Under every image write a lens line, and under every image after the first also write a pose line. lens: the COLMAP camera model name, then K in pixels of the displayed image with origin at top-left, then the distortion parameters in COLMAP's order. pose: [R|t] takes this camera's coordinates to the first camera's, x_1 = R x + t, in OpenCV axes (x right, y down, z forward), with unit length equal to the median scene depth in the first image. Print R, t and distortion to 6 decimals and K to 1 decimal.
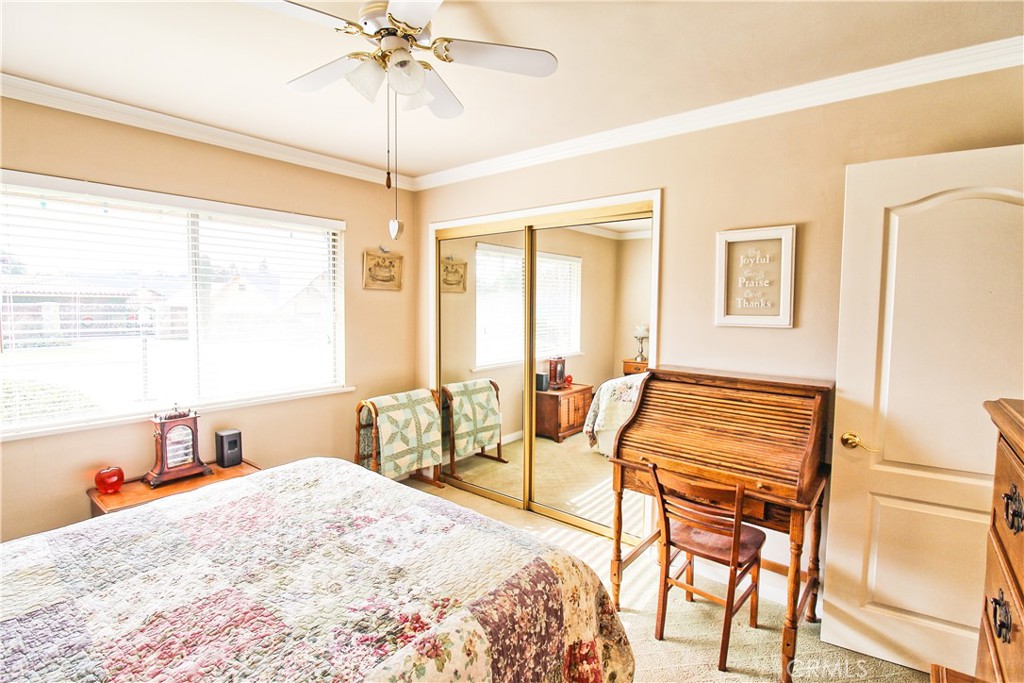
lens RADIAL K [[473.7, 0, 509.8], [0, 473.7, 333.2], [0, 0, 1]] dist [-0.001655, -0.000287]
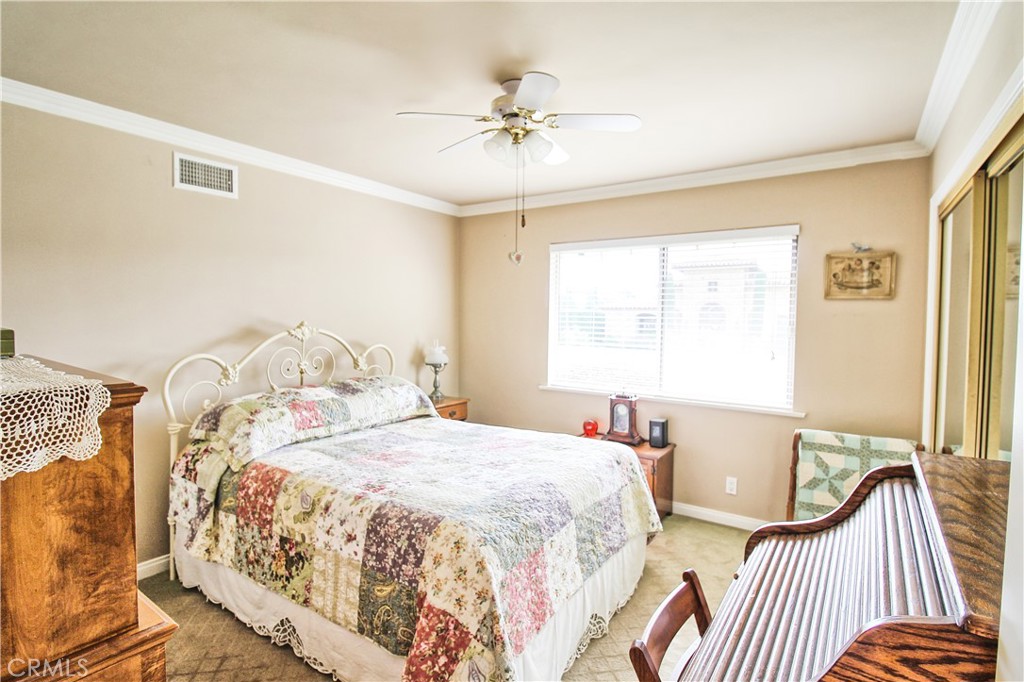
lens RADIAL K [[493.8, 0, 525.1], [0, 493.8, 332.1], [0, 0, 1]] dist [-0.003450, -0.001083]
pose [[0.099719, 0.025880, -0.994679, 1.167824], [-0.069249, 0.997418, 0.019008, -0.037465], [0.992603, 0.066985, 0.101254, 0.908568]]
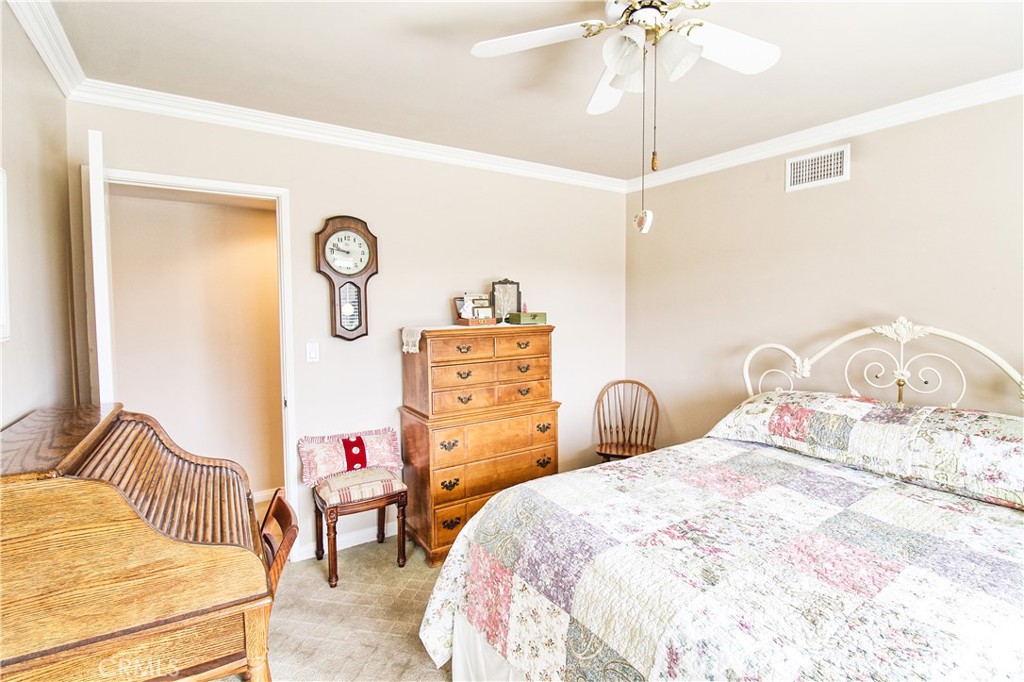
lens RADIAL K [[493.8, 0, 525.1], [0, 493.8, 332.1], [0, 0, 1]] dist [-0.003450, -0.001083]
pose [[-0.956329, -0.026031, 0.291129, -0.308691], [0.009561, 0.992707, 0.120170, -0.127362], [-0.292134, 0.117706, -0.949106, 2.013670]]
